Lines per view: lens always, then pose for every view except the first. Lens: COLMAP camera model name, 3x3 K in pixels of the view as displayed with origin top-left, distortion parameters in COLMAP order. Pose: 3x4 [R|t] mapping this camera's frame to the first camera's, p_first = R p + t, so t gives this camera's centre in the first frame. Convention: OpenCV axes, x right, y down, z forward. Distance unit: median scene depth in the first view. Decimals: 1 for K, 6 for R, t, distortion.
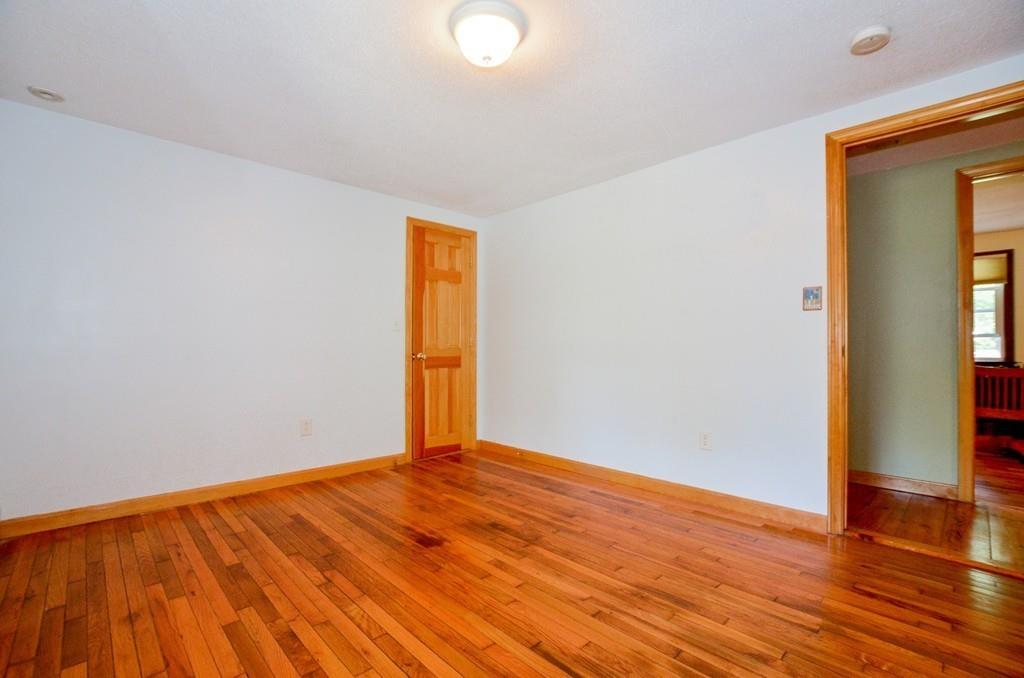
lens RADIAL K [[449.0, 0, 515.6], [0, 449.0, 342.3], [0, 0, 1]] dist [-0.031109, 0.000359]
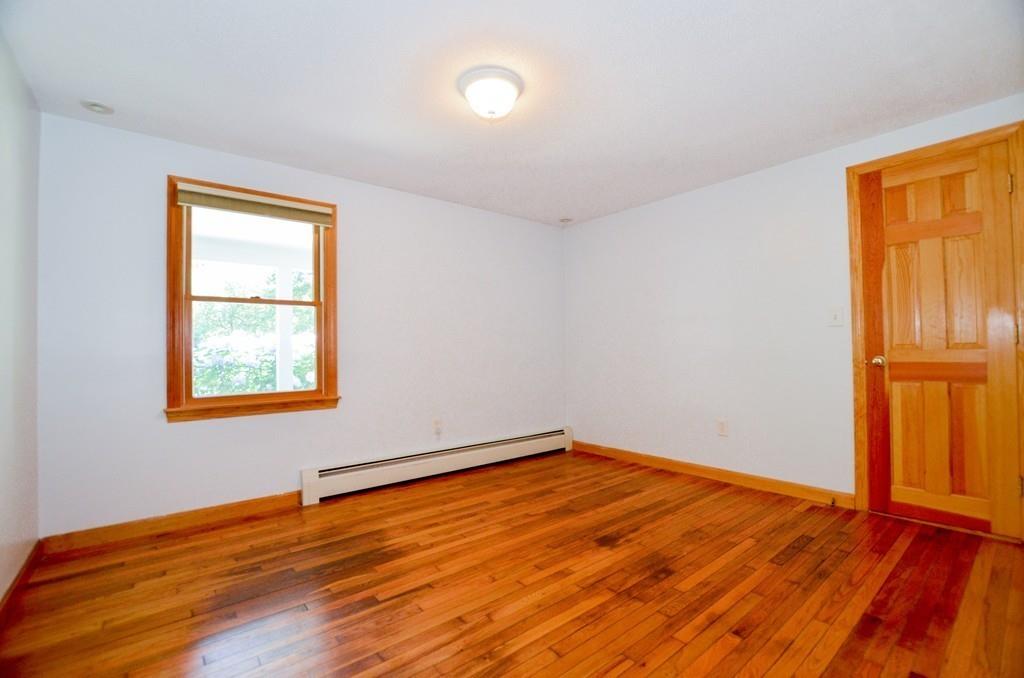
lens RADIAL K [[447.7, 0, 512.0], [0, 447.7, 339.0], [0, 0, 1]] dist [-0.029030, 0.000042]
pose [[-0.072404, -0.024201, -0.997082, 0.772812], [0.026042, 0.999319, -0.026147, 0.000474], [0.997035, -0.027859, -0.071725, 0.777673]]
